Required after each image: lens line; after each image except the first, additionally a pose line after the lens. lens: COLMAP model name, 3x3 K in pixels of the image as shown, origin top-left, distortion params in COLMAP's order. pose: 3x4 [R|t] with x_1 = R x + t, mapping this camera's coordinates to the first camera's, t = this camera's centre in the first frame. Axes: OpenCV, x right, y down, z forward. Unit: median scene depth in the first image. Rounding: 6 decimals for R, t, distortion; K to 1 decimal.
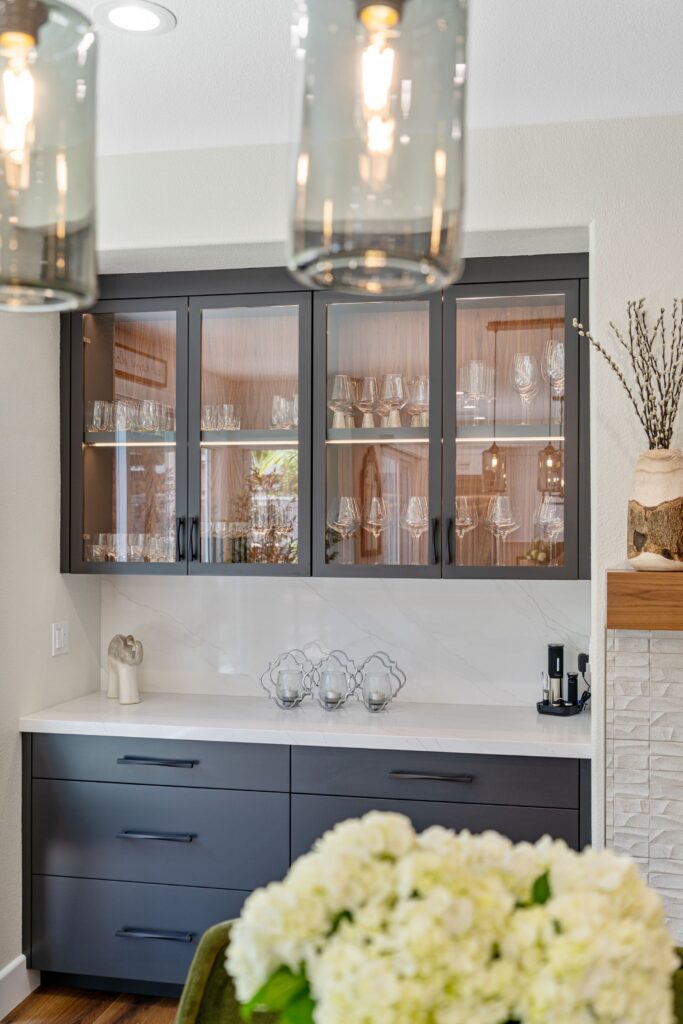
lens RADIAL K [[910.1, 0, 335.5], [0, 910.1, 517.8], [0, 0, 1]] dist [0.034696, -0.005383]
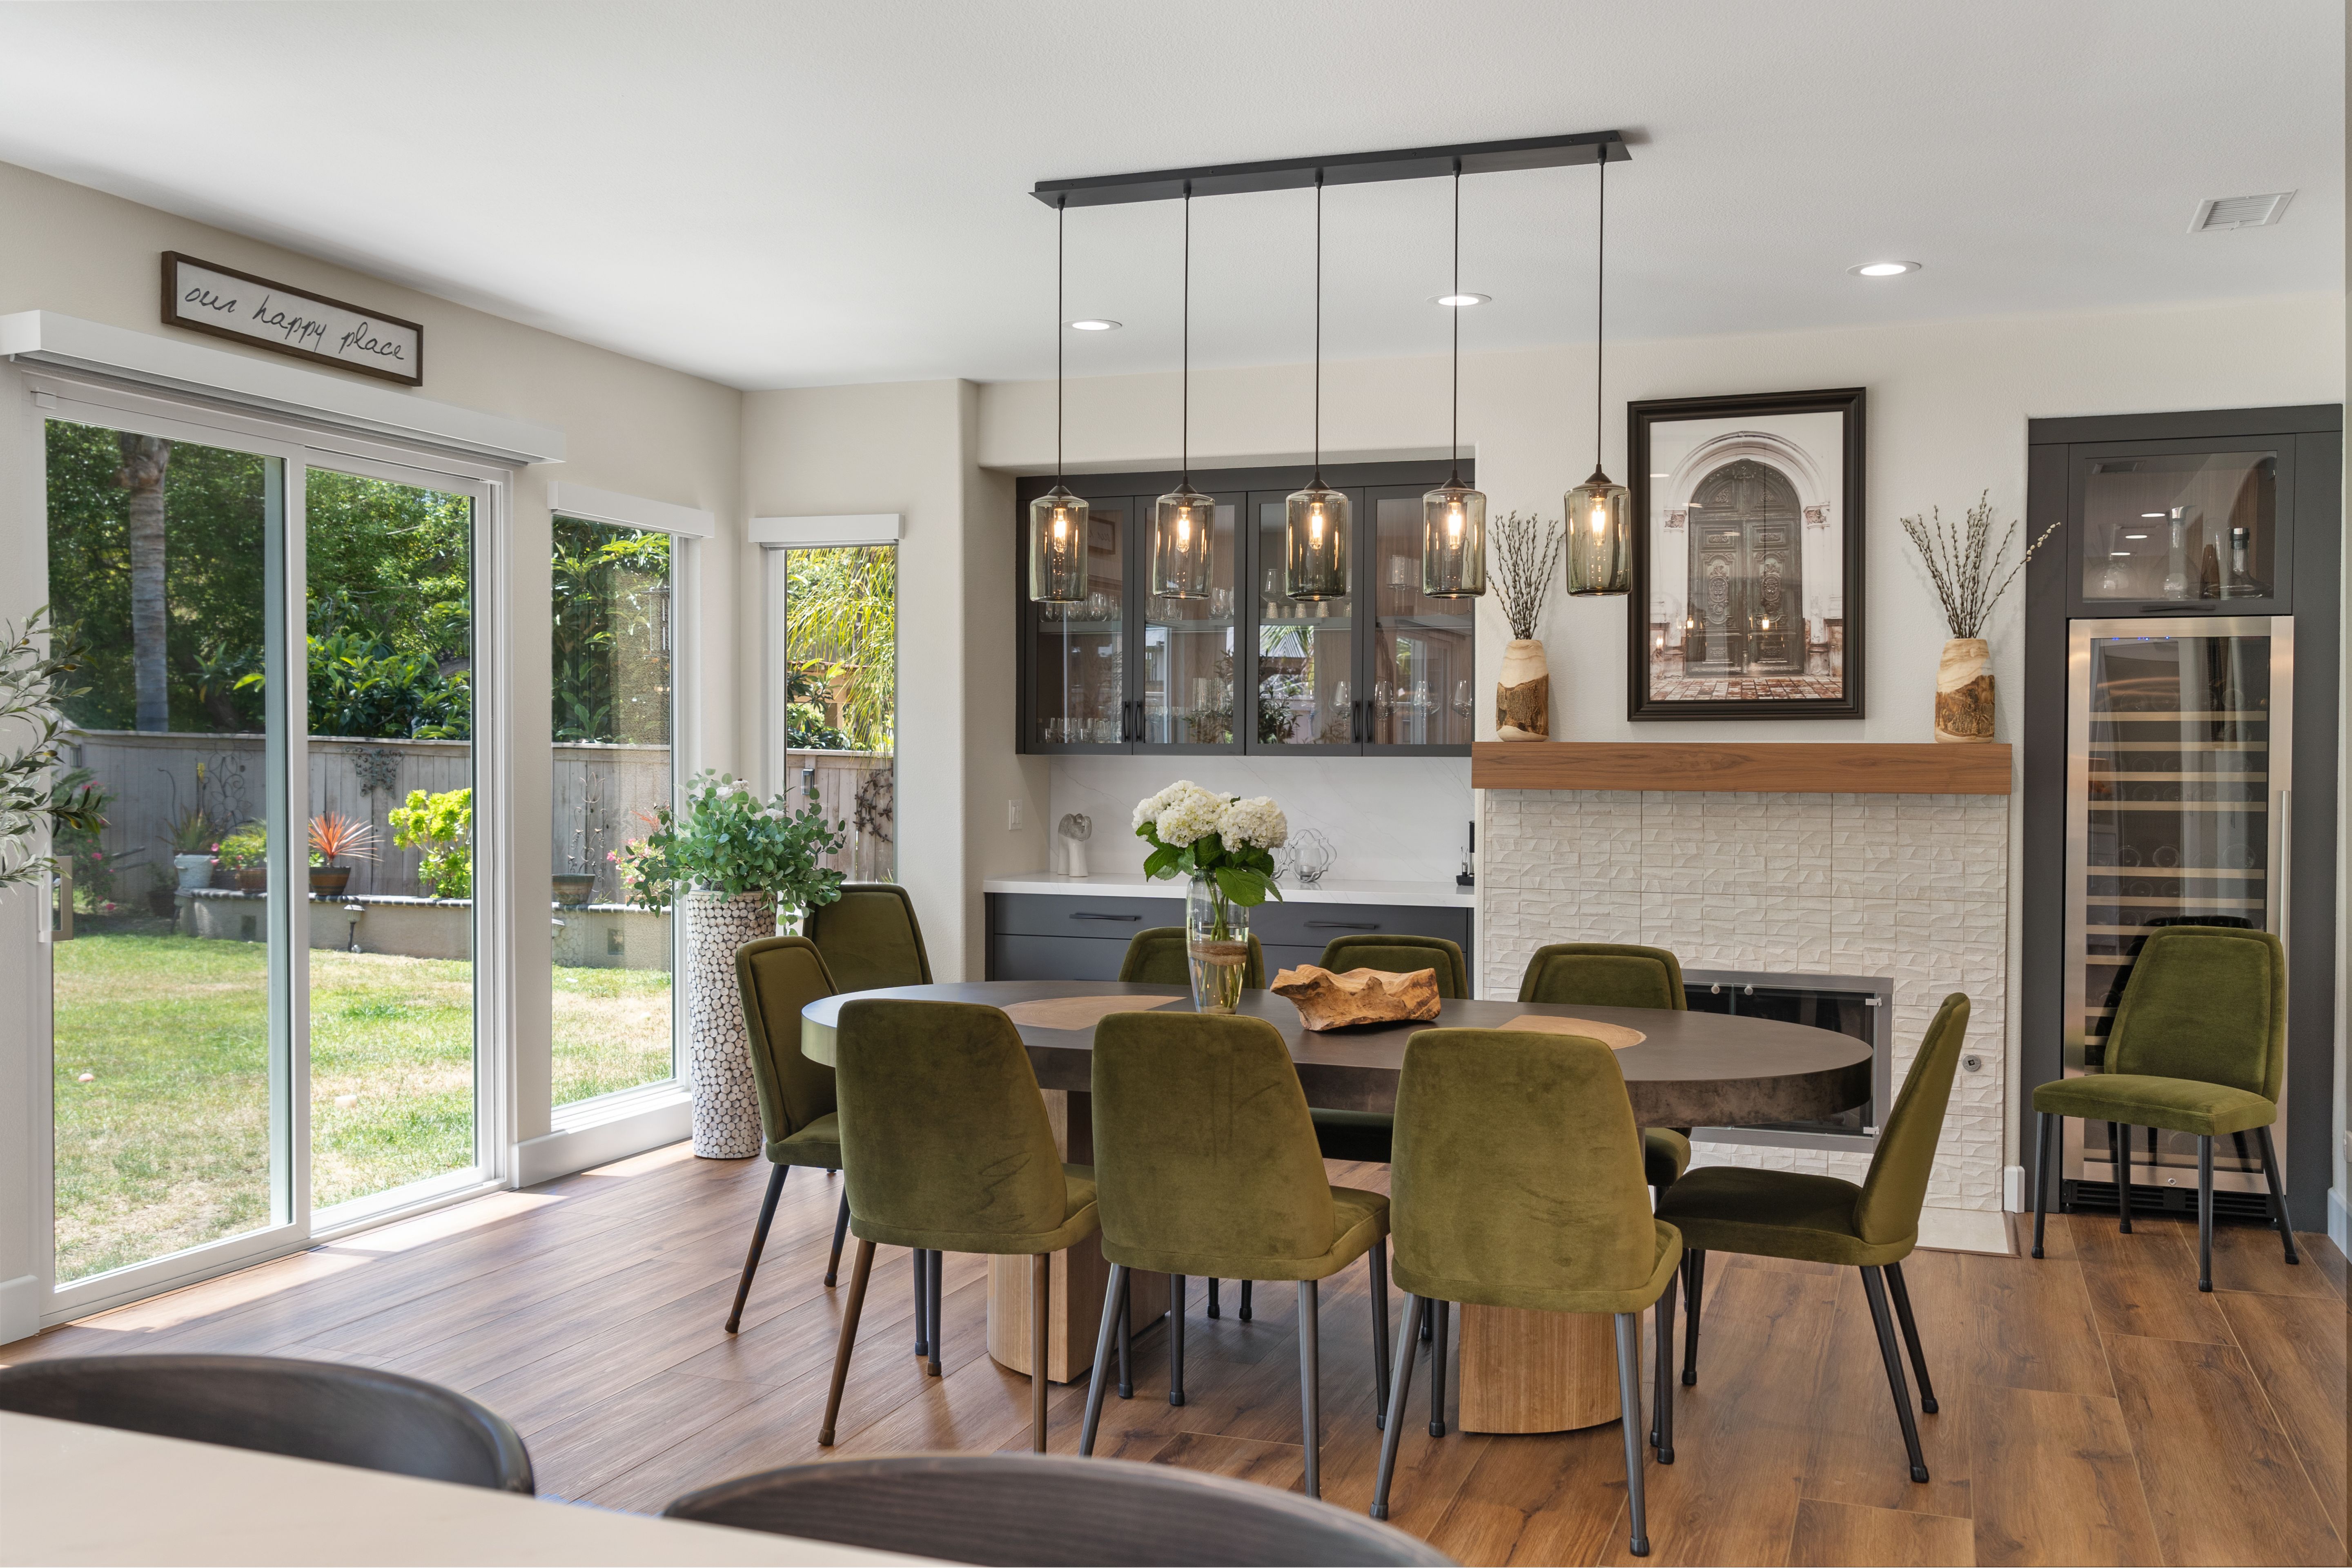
lens RADIAL K [[2259.3, 0, 1163.8], [0, 2259.3, 782.8], [0, 0, 1]] dist [0.031475, 0.031725]
pose [[0.987036, 0.006061, -0.160384, 0.314461], [-0.004380, 0.999932, 0.010830, 0.069951], [0.160439, -0.009987, 0.986995, -1.694364]]
